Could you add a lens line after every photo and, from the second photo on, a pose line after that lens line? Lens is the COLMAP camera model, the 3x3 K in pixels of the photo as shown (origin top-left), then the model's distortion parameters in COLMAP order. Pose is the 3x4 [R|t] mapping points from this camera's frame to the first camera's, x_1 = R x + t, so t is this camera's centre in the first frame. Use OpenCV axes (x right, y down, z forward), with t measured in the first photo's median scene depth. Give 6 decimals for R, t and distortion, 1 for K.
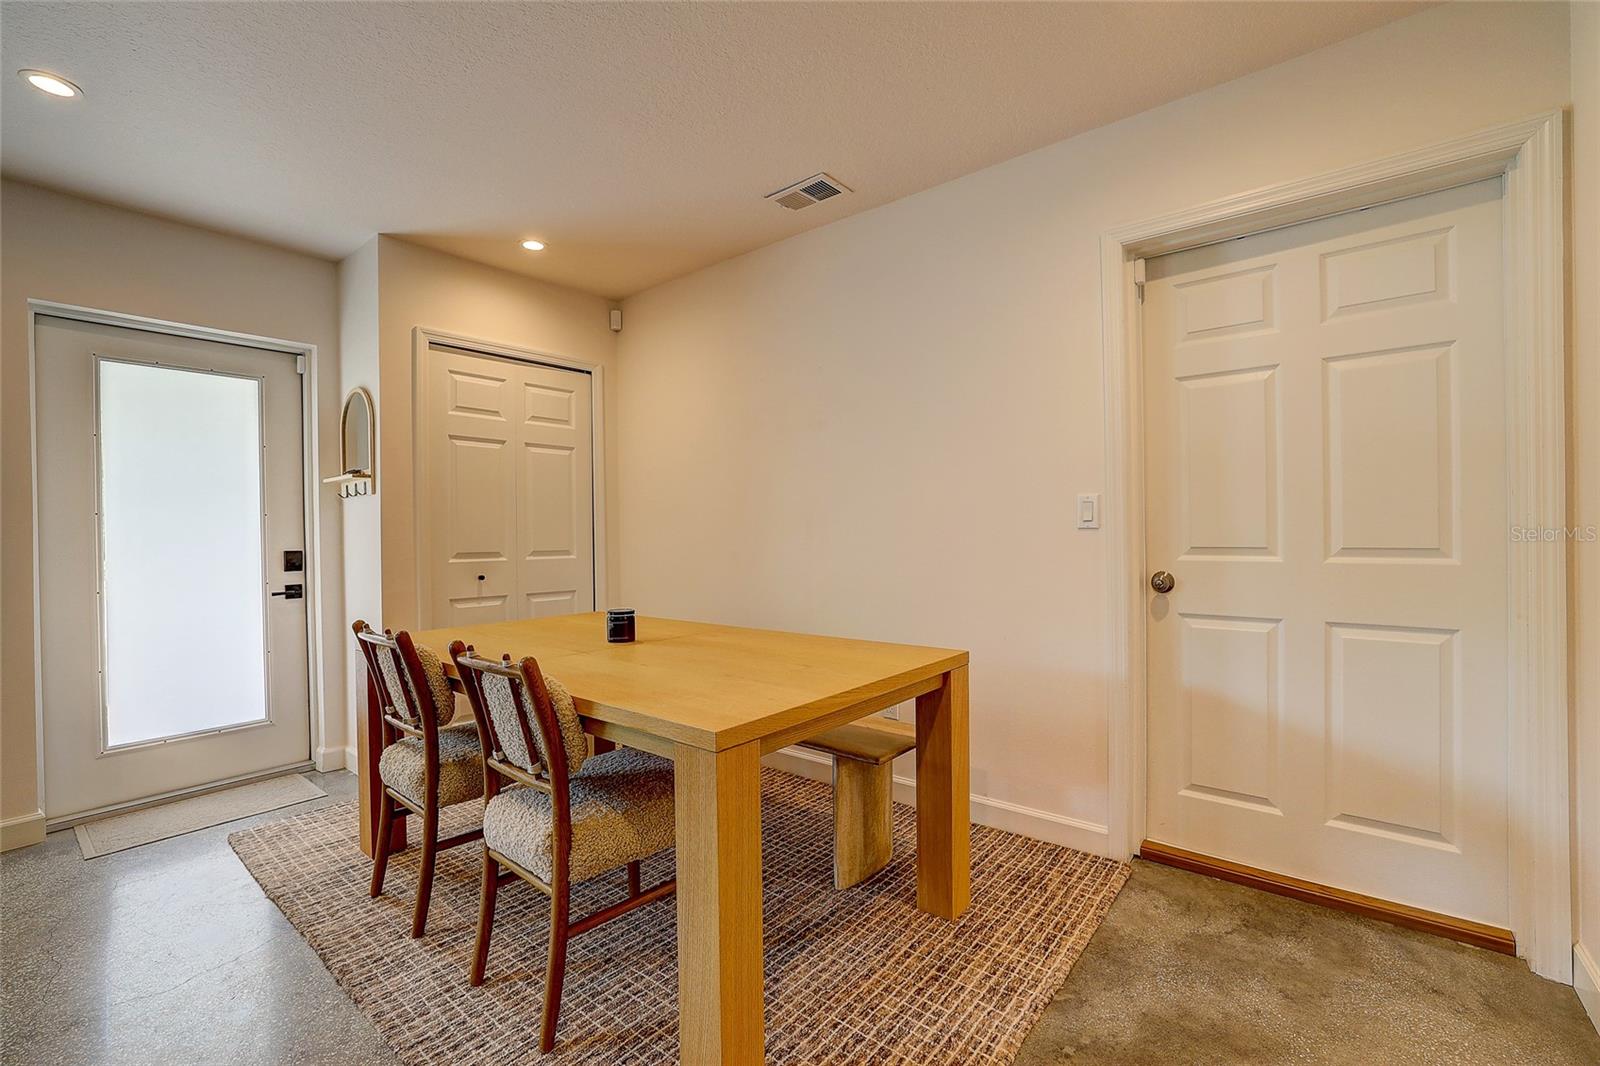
lens RADIAL K [[688.1, 0, 784.5], [0, 688.1, 531.6], [0, 0, 1]] dist [-0.008614, 0.000223]
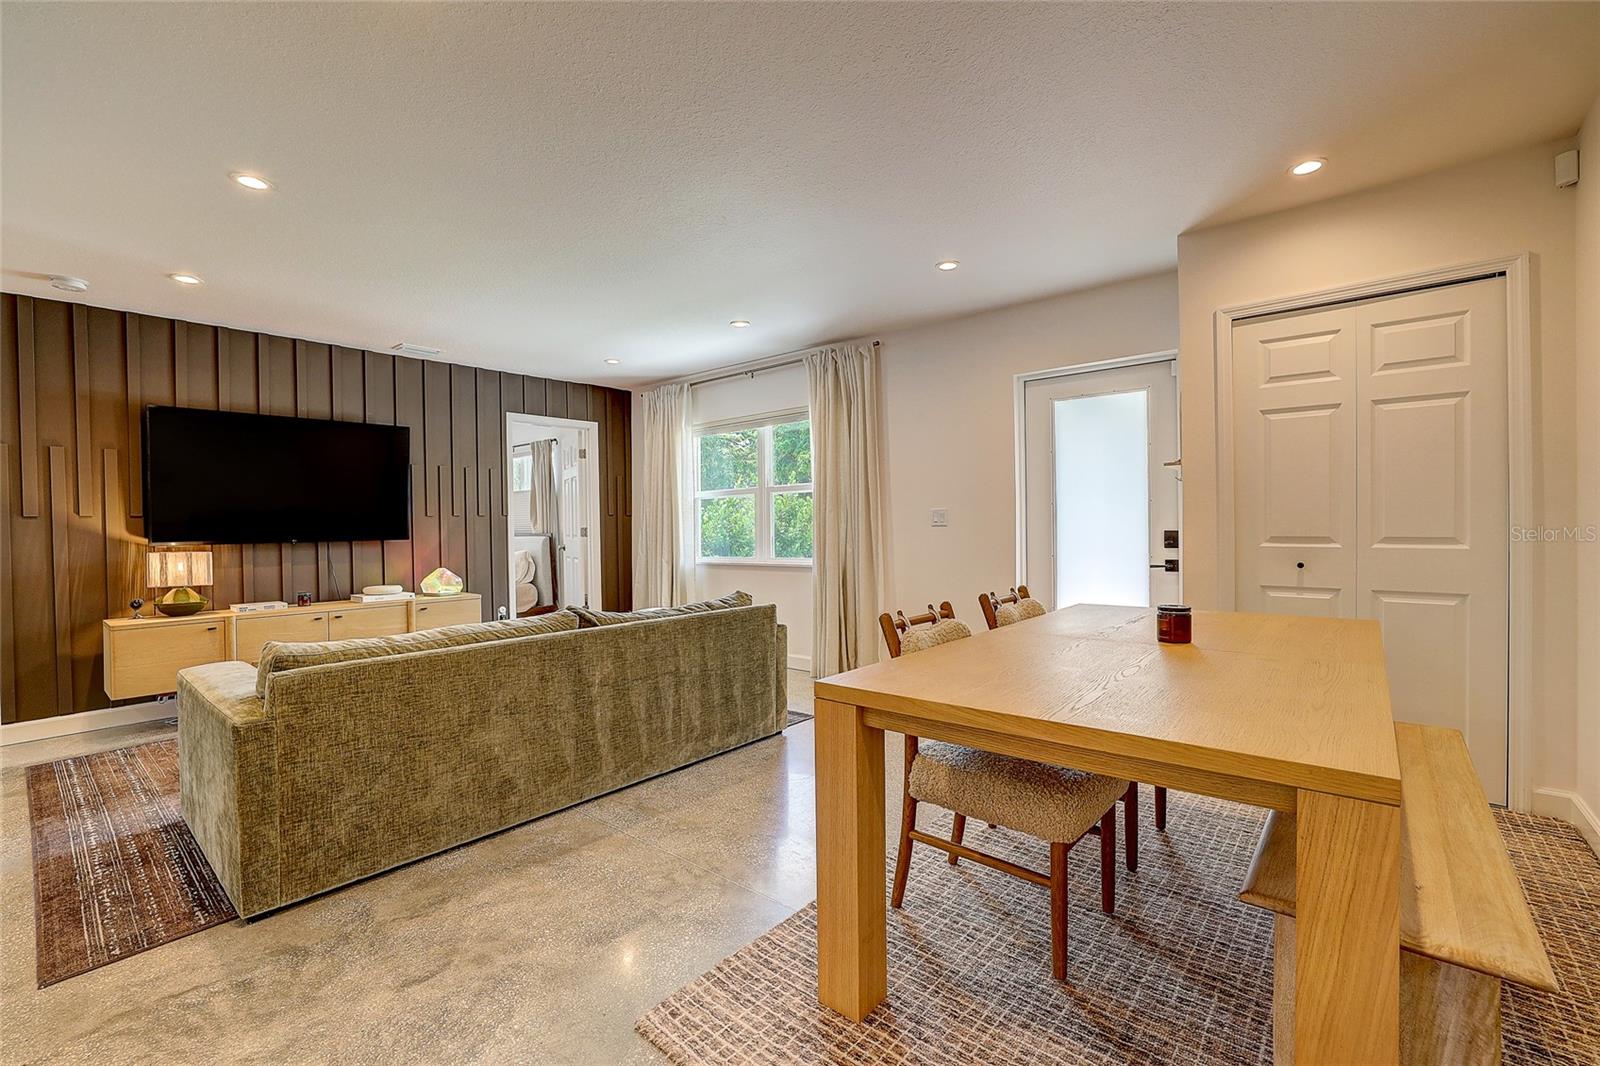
lens RADIAL K [[674.2, 0, 798.5], [0, 674.2, 531.2], [0, 0, 1]] dist [-0.026947, 0.012994]
pose [[0.014895, 0.021339, -0.999661, 0.414475], [0.010862, 0.999710, 0.021502, -0.002240], [0.999830, -0.011179, 0.014659, 0.351399]]
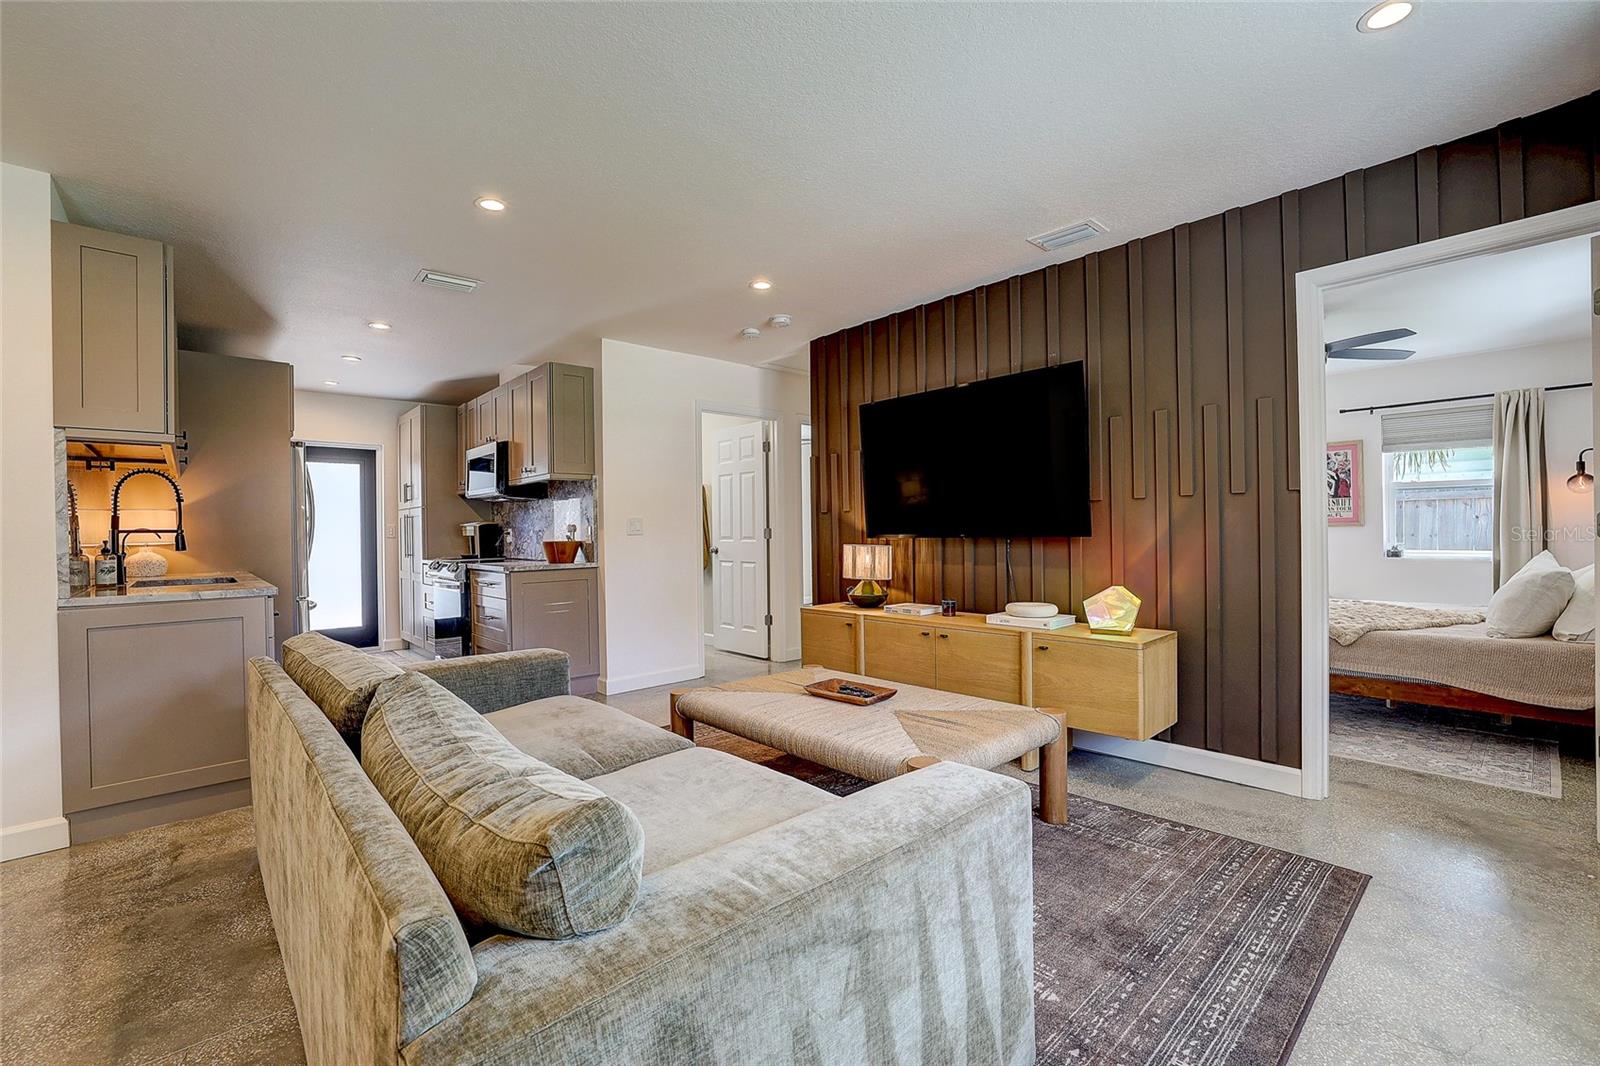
lens RADIAL K [[688.1, 0, 784.5], [0, 688.1, 531.6], [0, 0, 1]] dist [-0.008614, 0.000223]
pose [[-0.994171, 0.026357, 0.104548, -0.777582], [0.025602, 0.999636, -0.008561, 0.031182], [-0.104735, -0.005835, -0.994483, 0.530131]]
